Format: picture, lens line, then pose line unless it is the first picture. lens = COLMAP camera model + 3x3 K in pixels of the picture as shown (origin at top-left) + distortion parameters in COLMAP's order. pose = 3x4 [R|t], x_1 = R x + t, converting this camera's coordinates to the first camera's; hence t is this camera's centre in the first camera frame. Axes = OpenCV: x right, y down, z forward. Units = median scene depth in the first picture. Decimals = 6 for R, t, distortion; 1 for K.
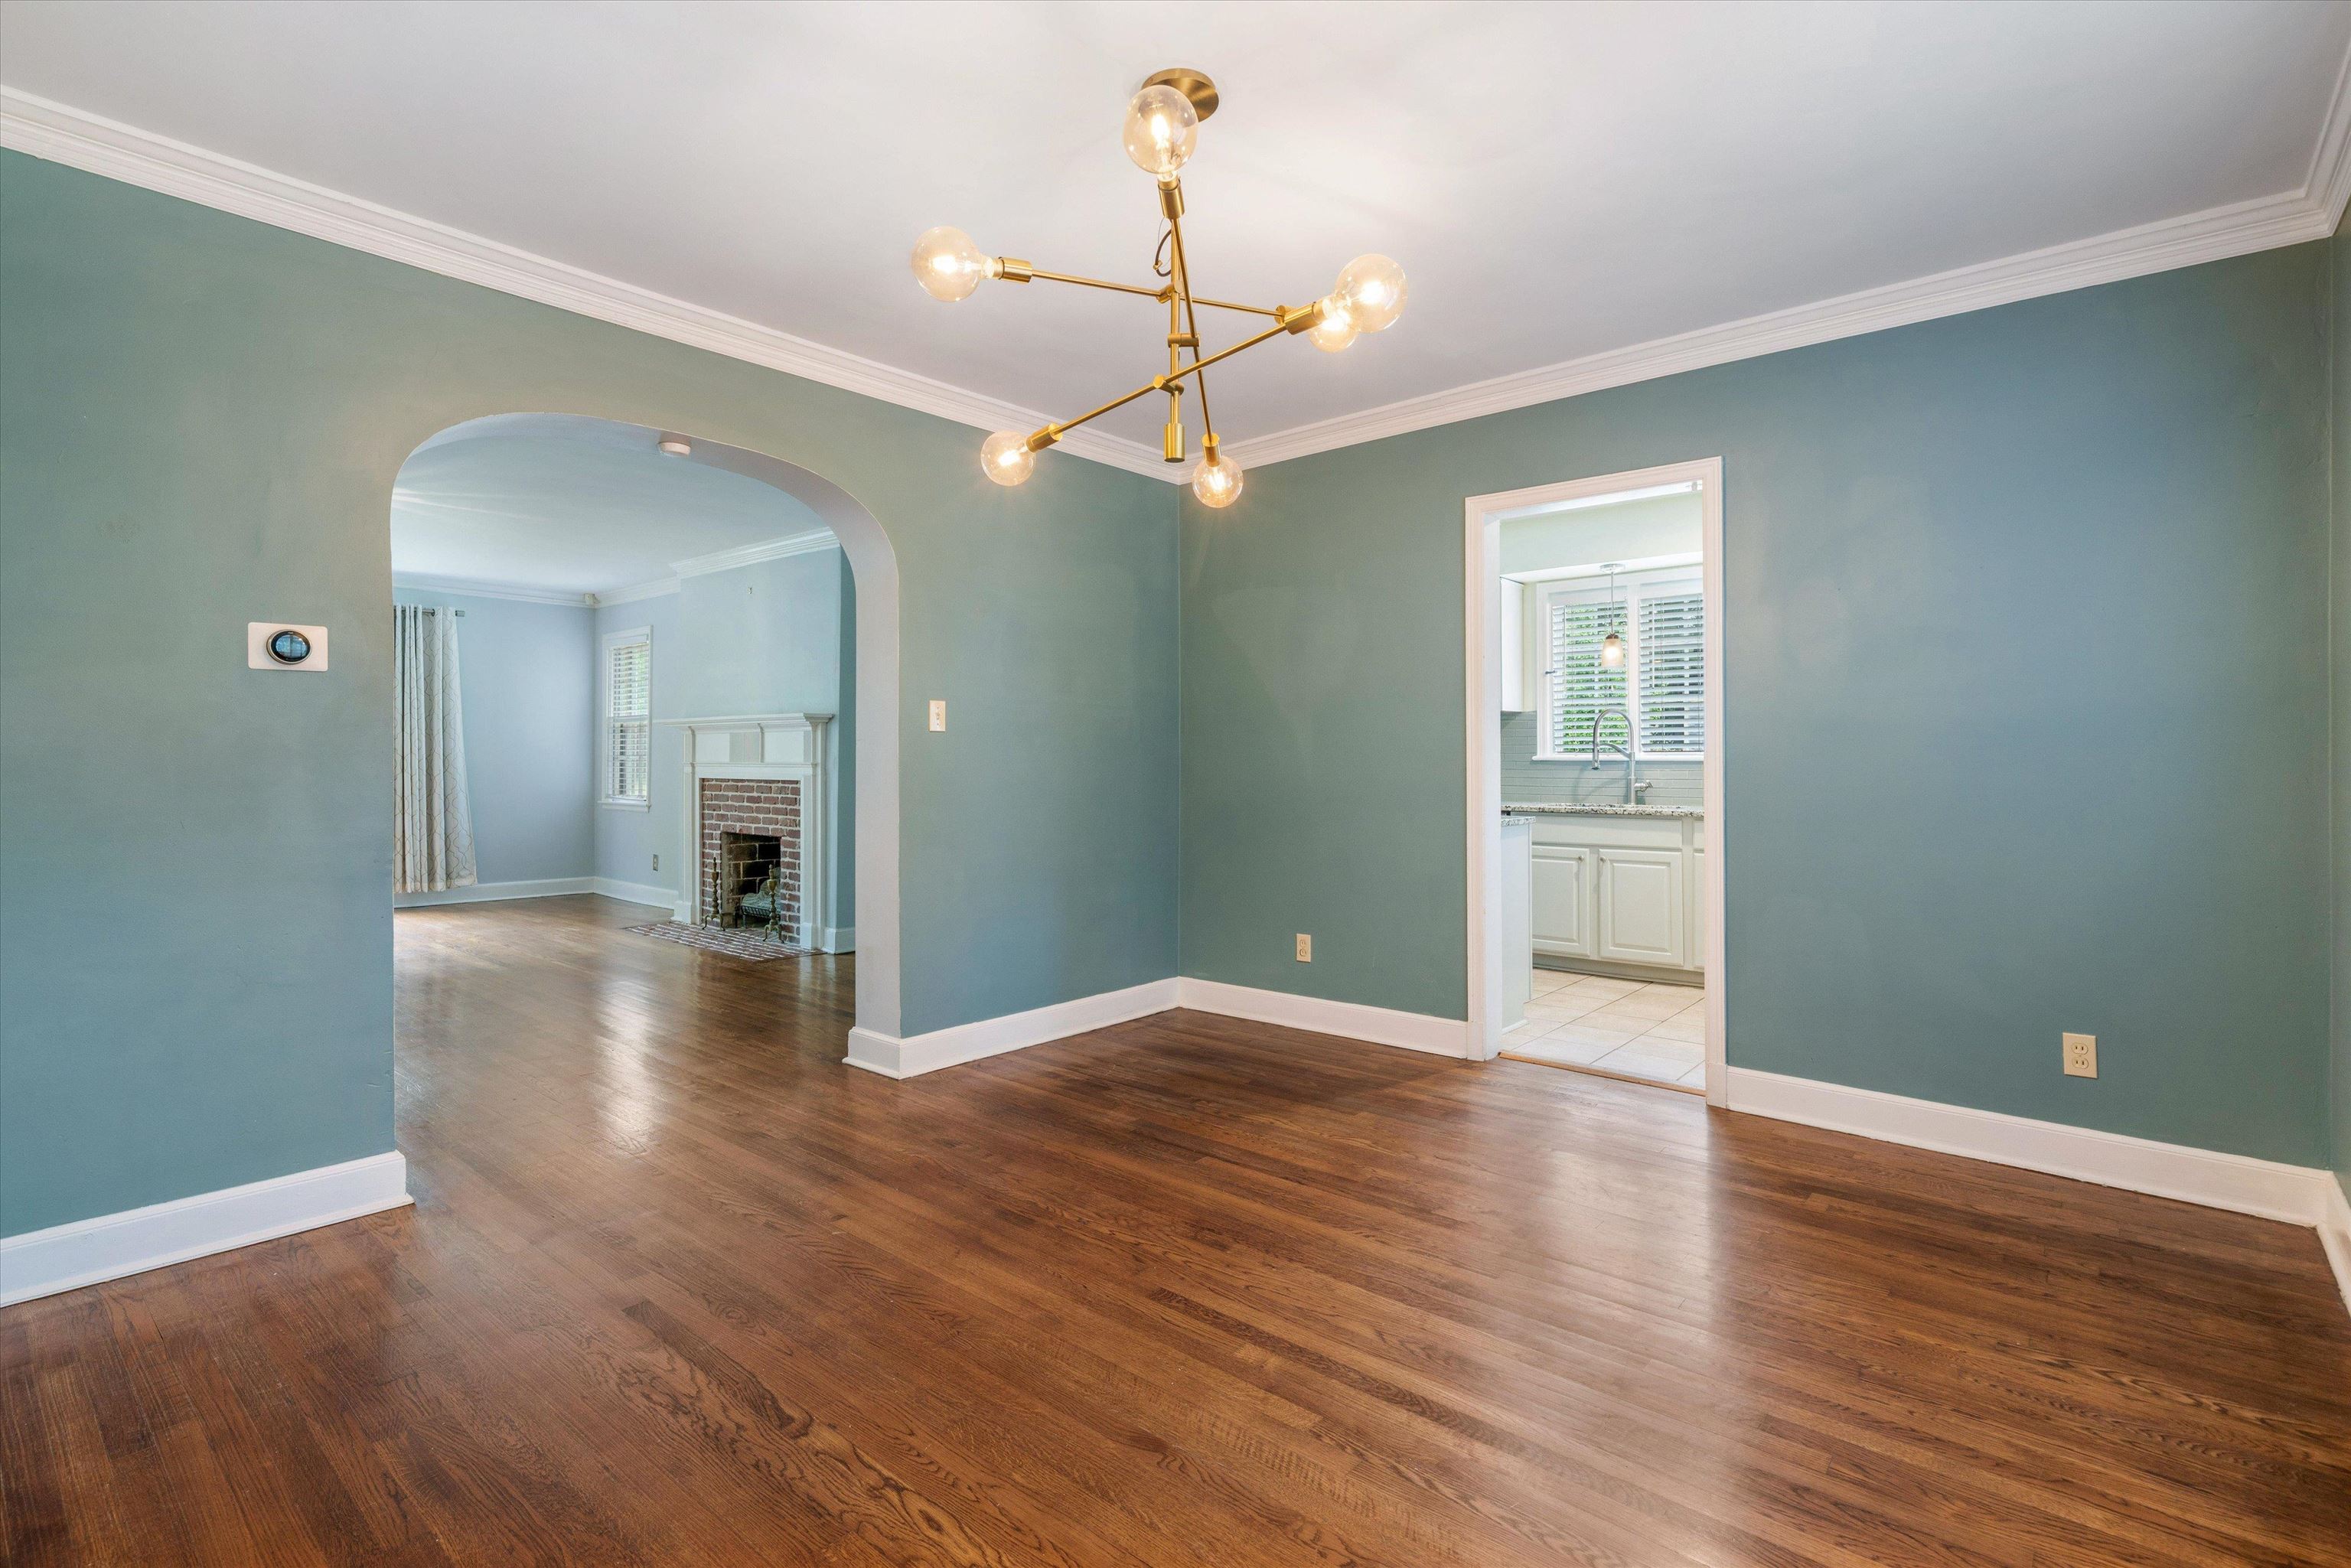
lens RADIAL K [[1087.4, 0, 1180.1], [0, 1087.4, 751.0], [0, 0, 1]] dist [-0.000031, 0.000131]
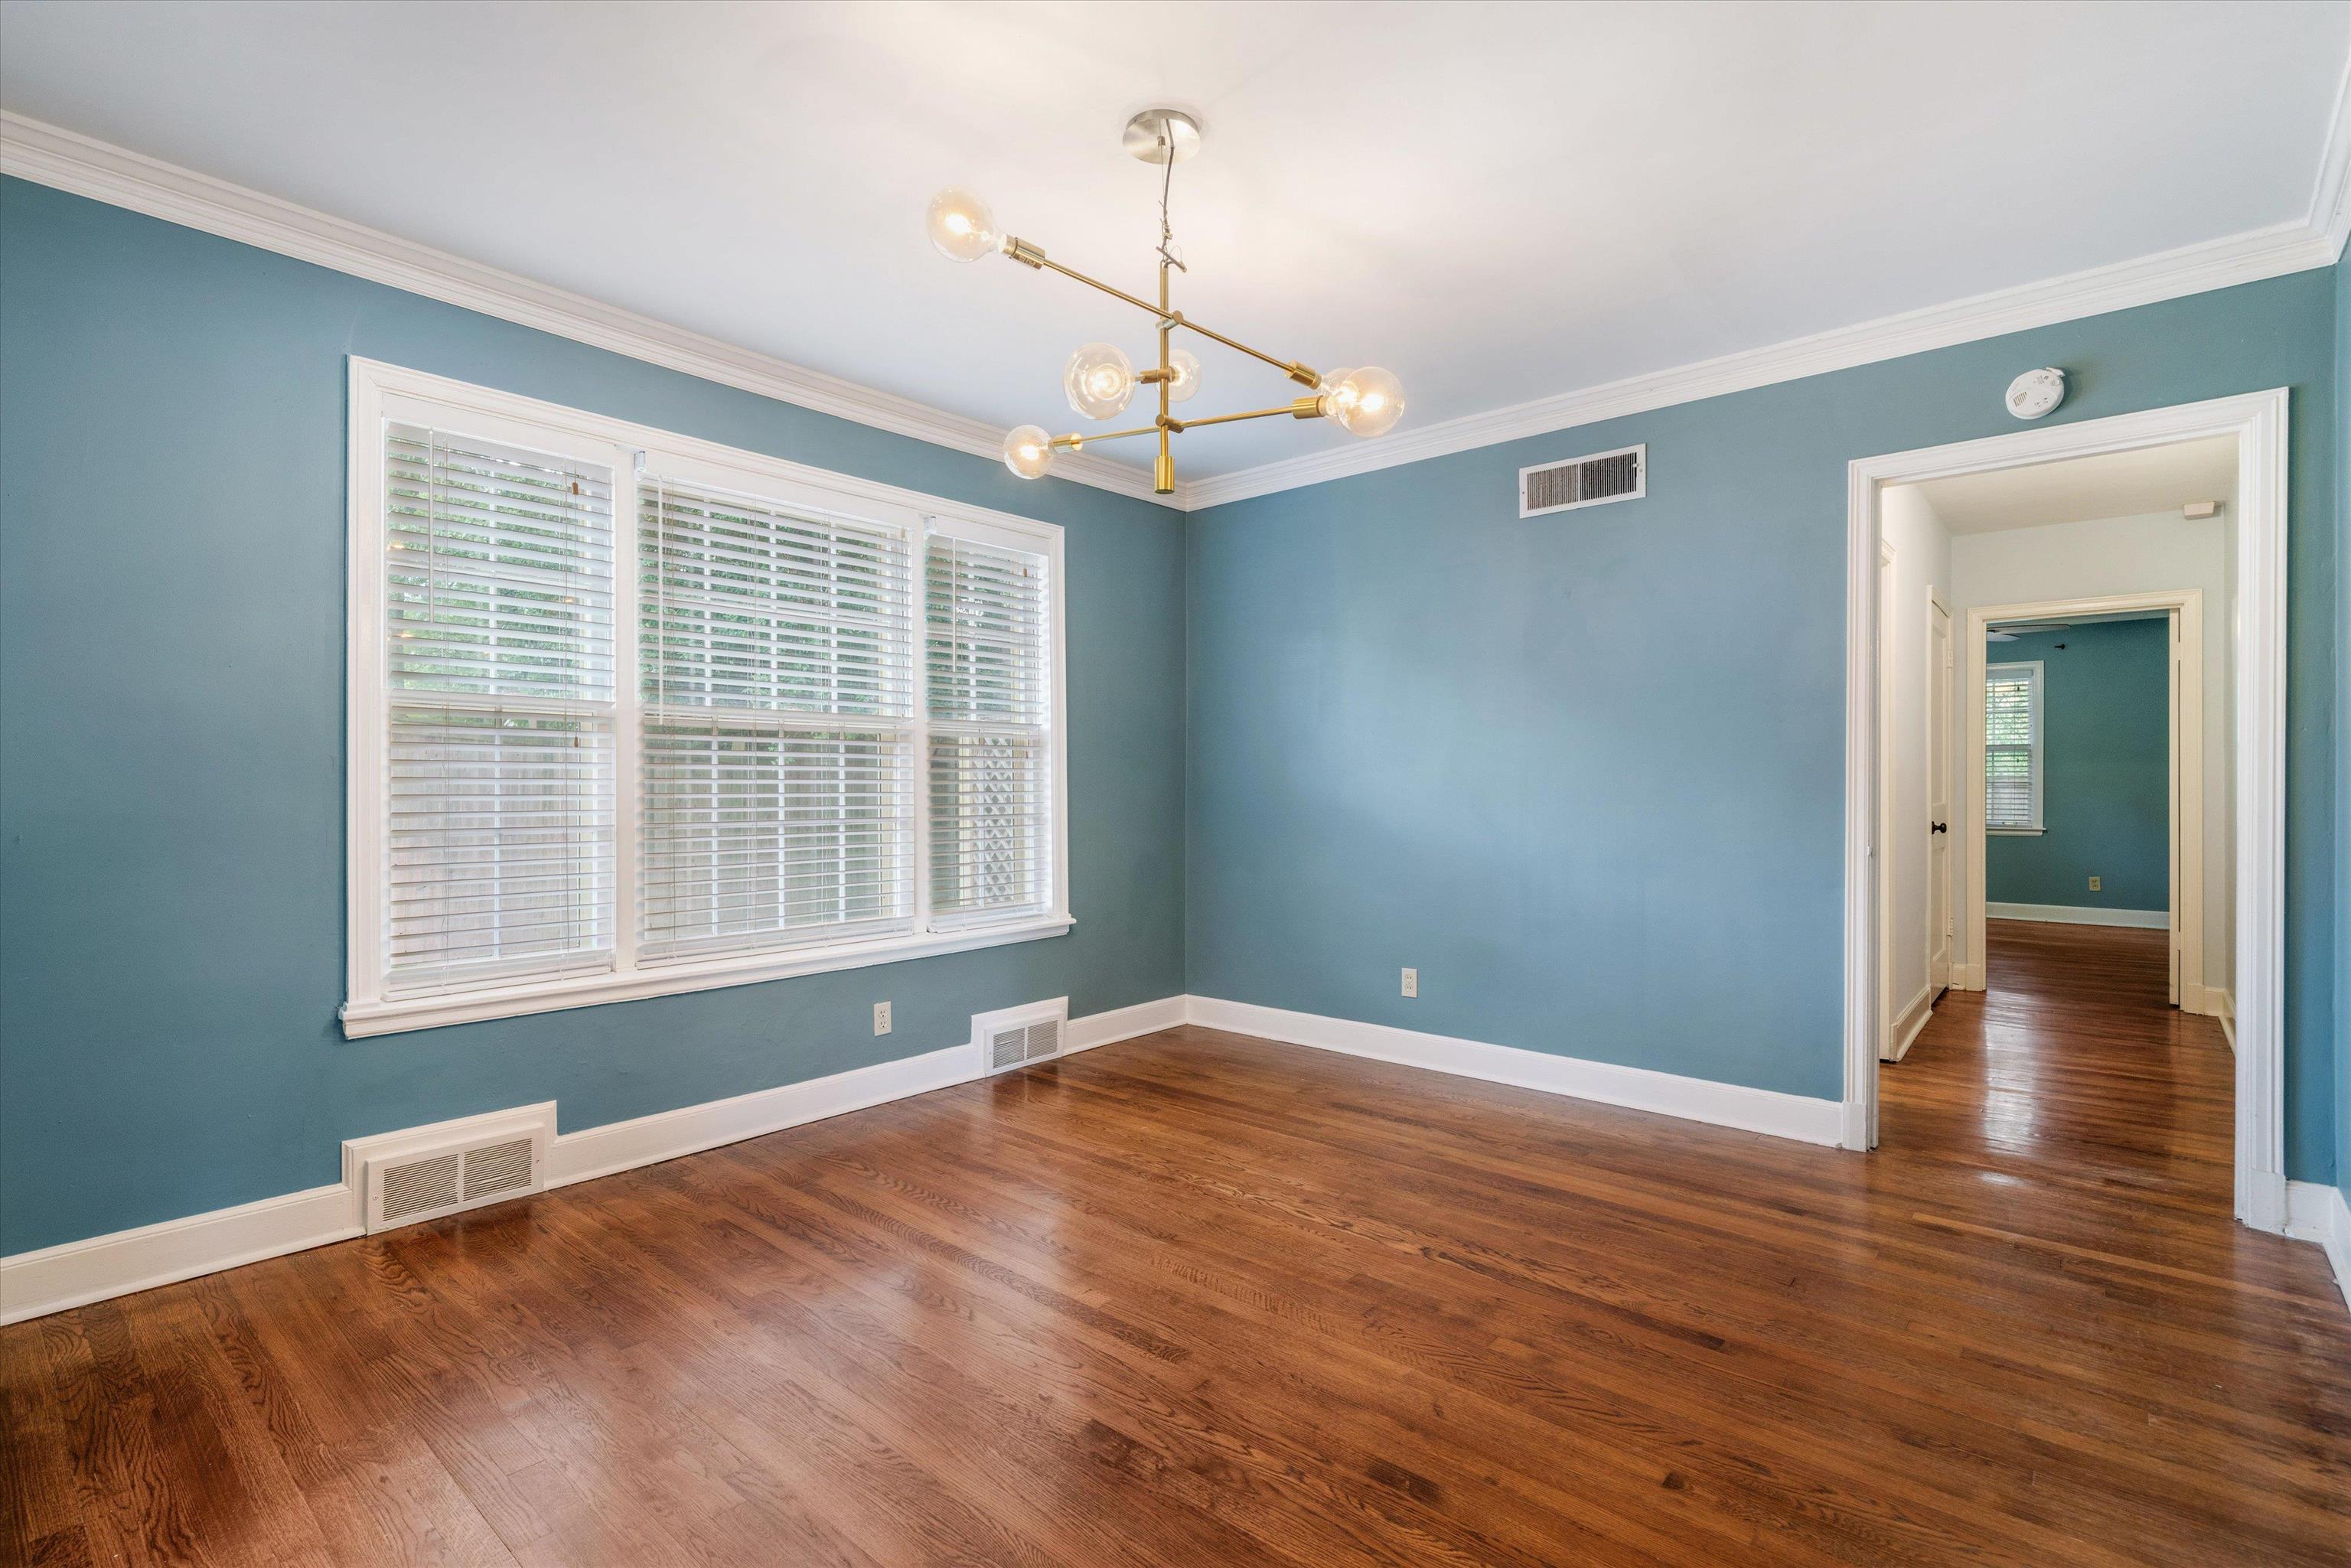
lens RADIAL K [[1089.3, 0, 1175.5], [0, 1089.3, 784.0], [0, 0, 1]] dist [0.010983, 0.000766]
pose [[-0.999947, 0.000500, 0.010315, -0.025895], [0.000403, 0.999956, -0.009398, 0.019635], [-0.010320, -0.009394, -0.999903, 1.856901]]
